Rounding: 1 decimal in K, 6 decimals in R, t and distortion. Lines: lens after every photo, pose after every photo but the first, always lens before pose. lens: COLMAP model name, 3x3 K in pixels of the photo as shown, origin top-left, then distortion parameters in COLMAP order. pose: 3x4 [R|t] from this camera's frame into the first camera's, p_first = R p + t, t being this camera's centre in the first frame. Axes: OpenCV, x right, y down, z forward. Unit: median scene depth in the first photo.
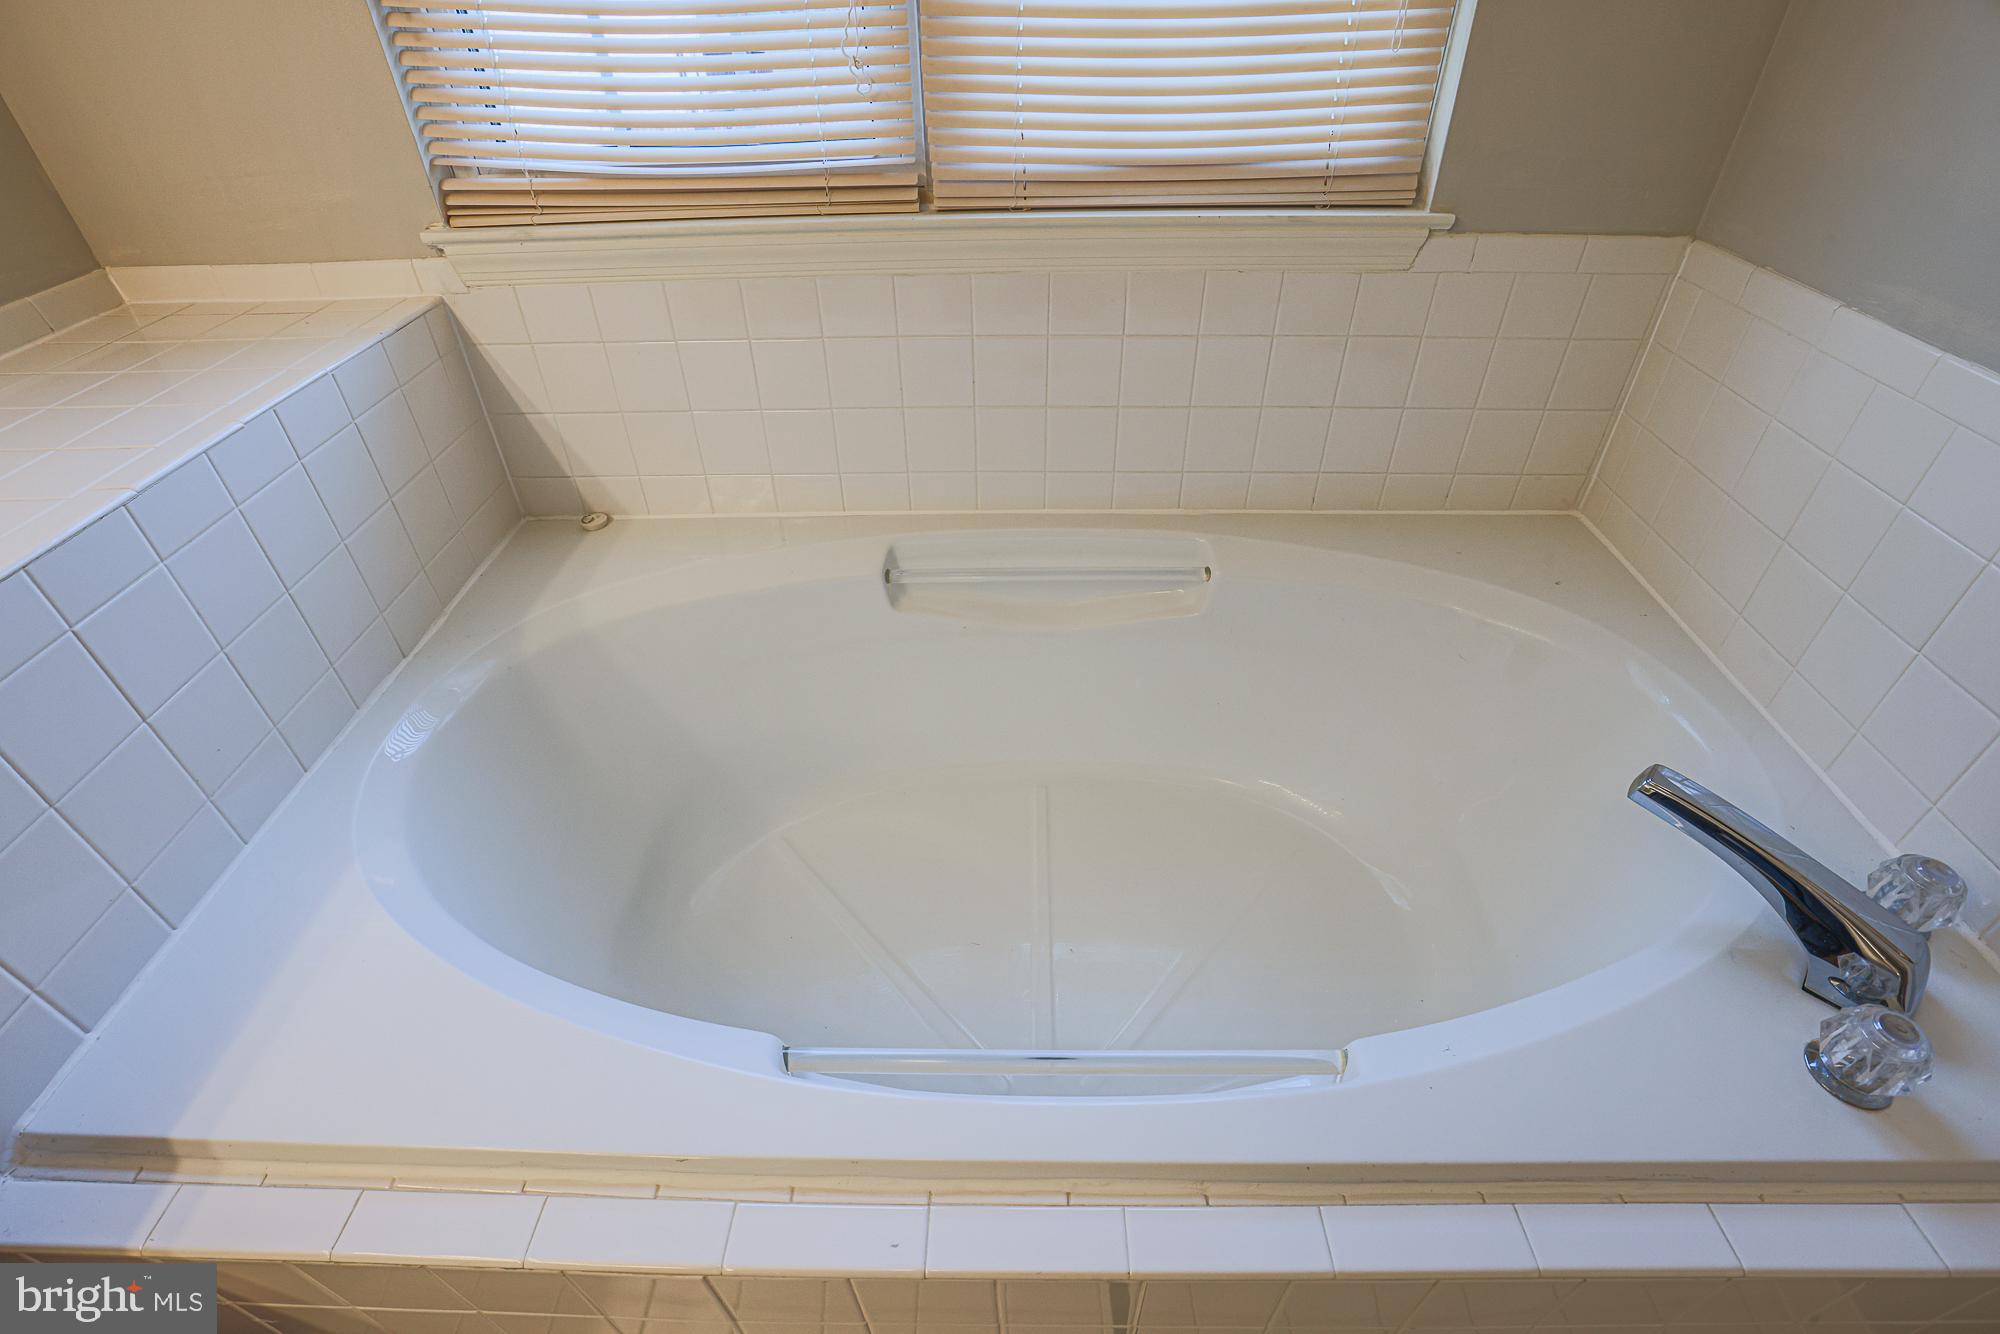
lens RADIAL K [[917.9, 0, 999.3], [0, 917.9, 652.3], [0, 0, 1]] dist [-0.045766, 0.014615]
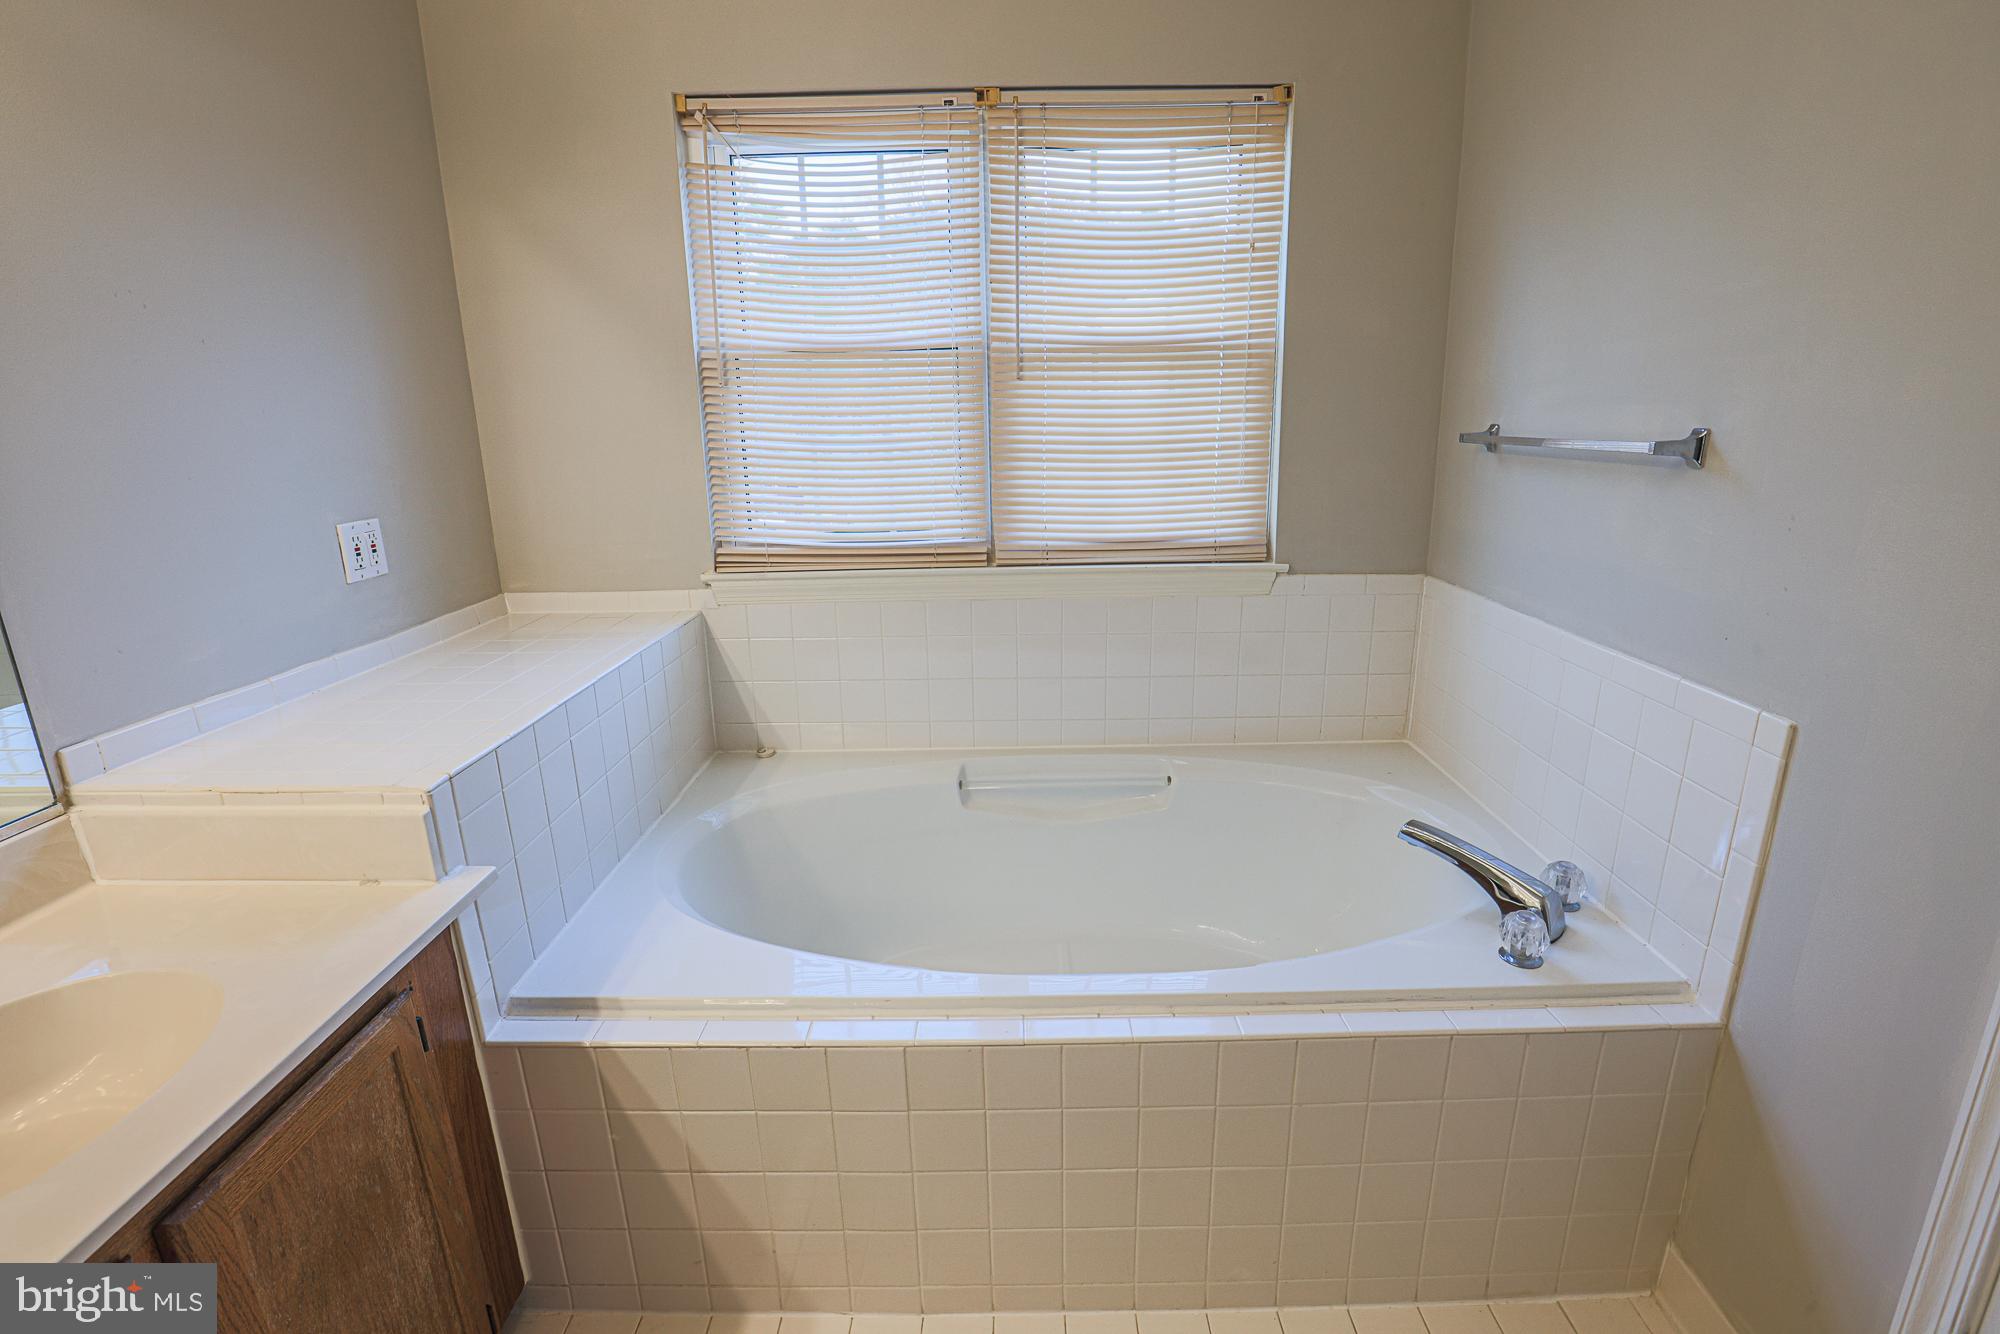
lens RADIAL K [[917.9, 0, 1005.5], [0, 917.9, 653.8], [0, 0, 1]] dist [-0.045766, 0.014615]
pose [[0.999913, -0.003876, 0.012622, -0.076961], [0.008570, 0.917756, -0.397053, 0.381479], [-0.010045, 0.397127, 0.917709, -0.571111]]
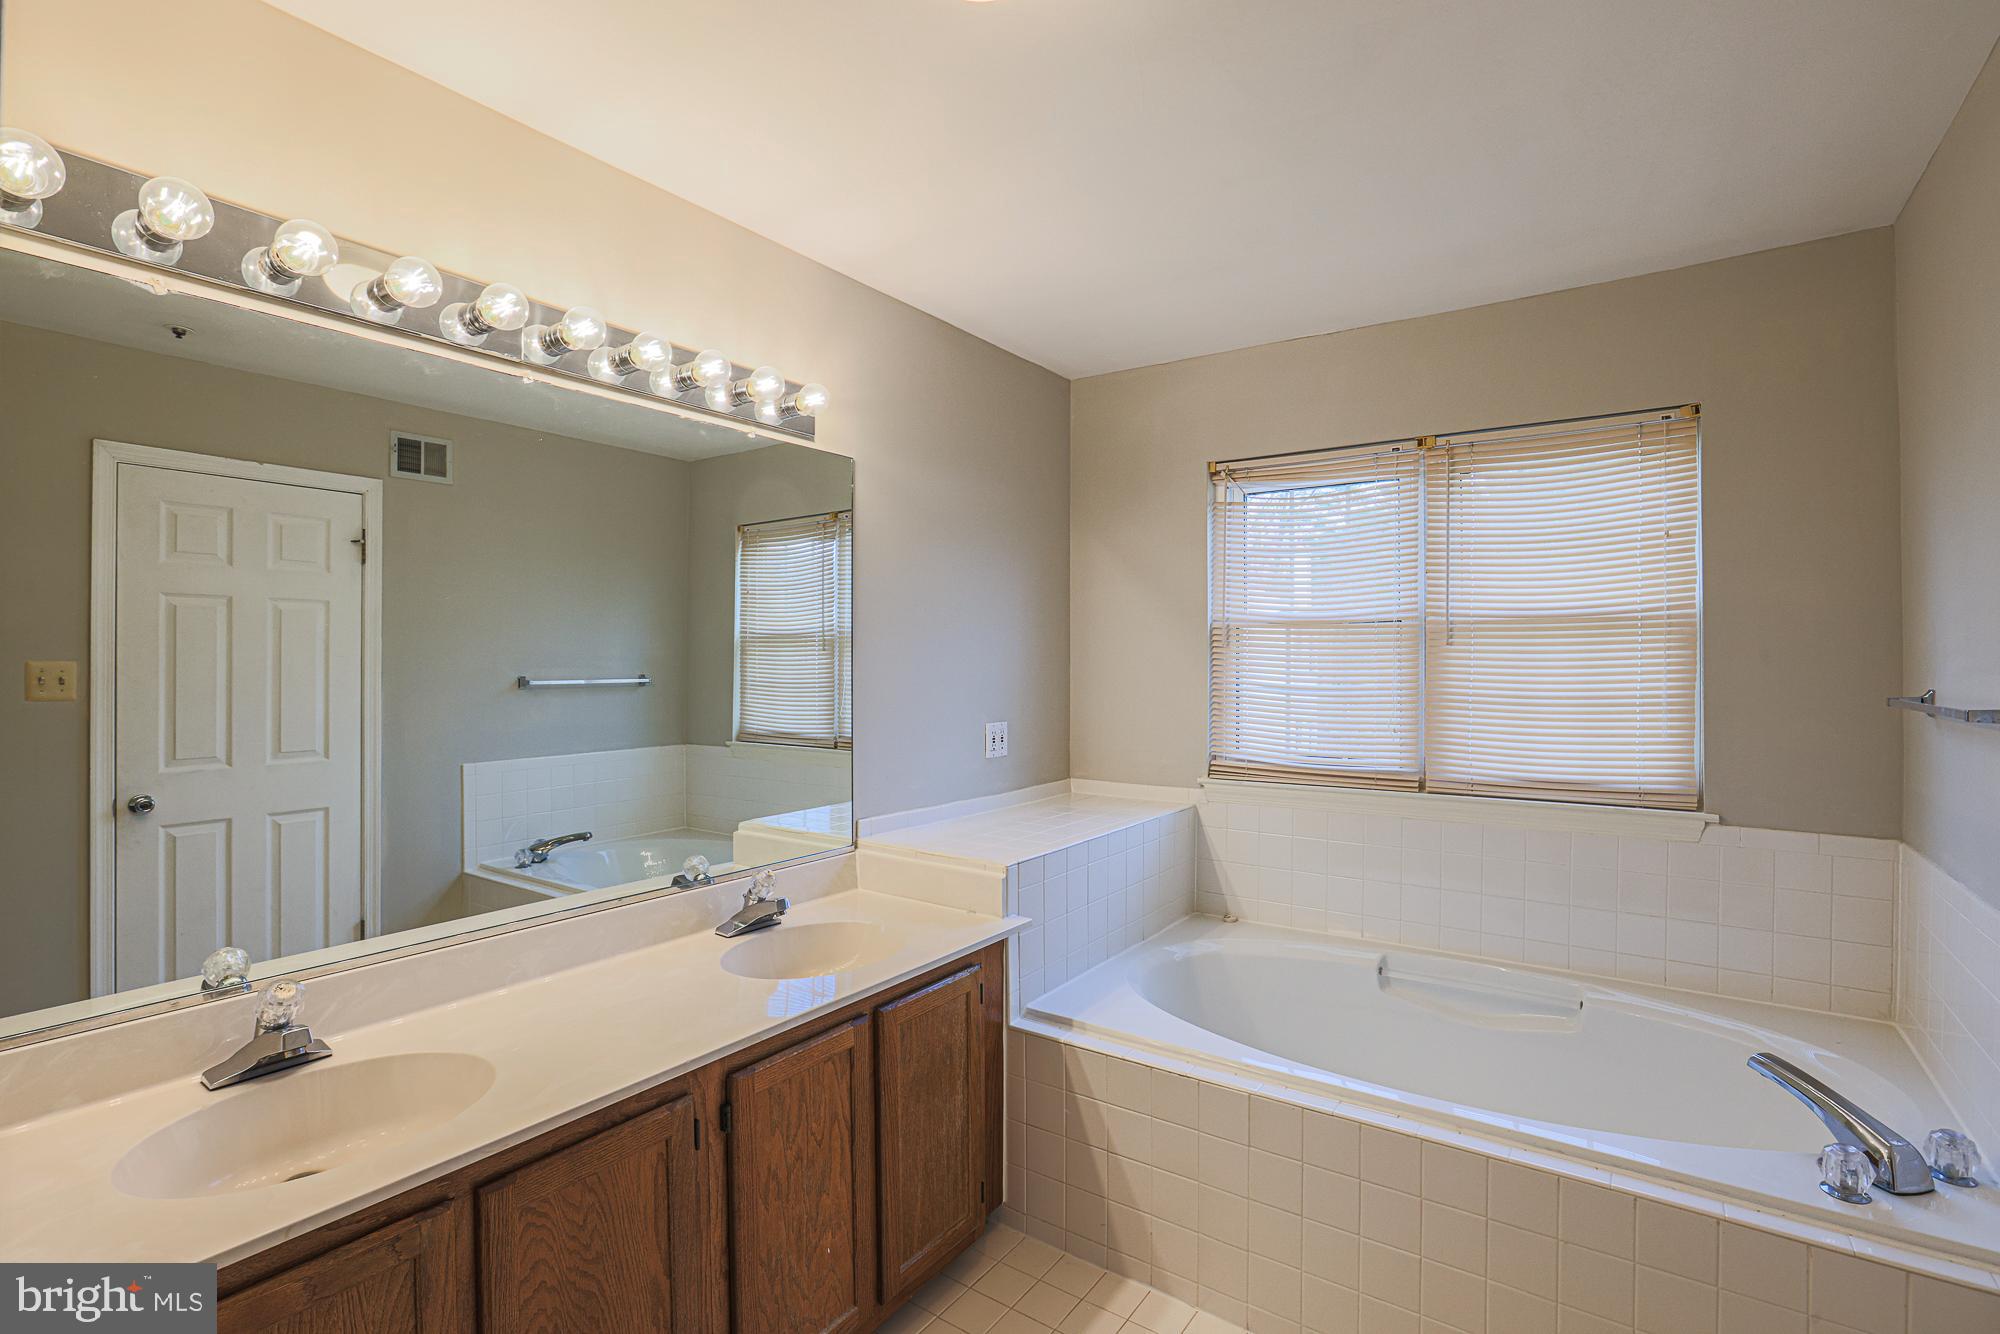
lens RADIAL K [[917.9, 0, 1004.0], [0, 917.9, 657.5], [0, 0, 1]] dist [-0.045766, 0.014615]
pose [[0.825379, 0.013206, -0.564425, 0.316270], [-0.357797, 0.785569, -0.504840, 0.710343], [0.436728, 0.618634, 0.653116, -1.041689]]
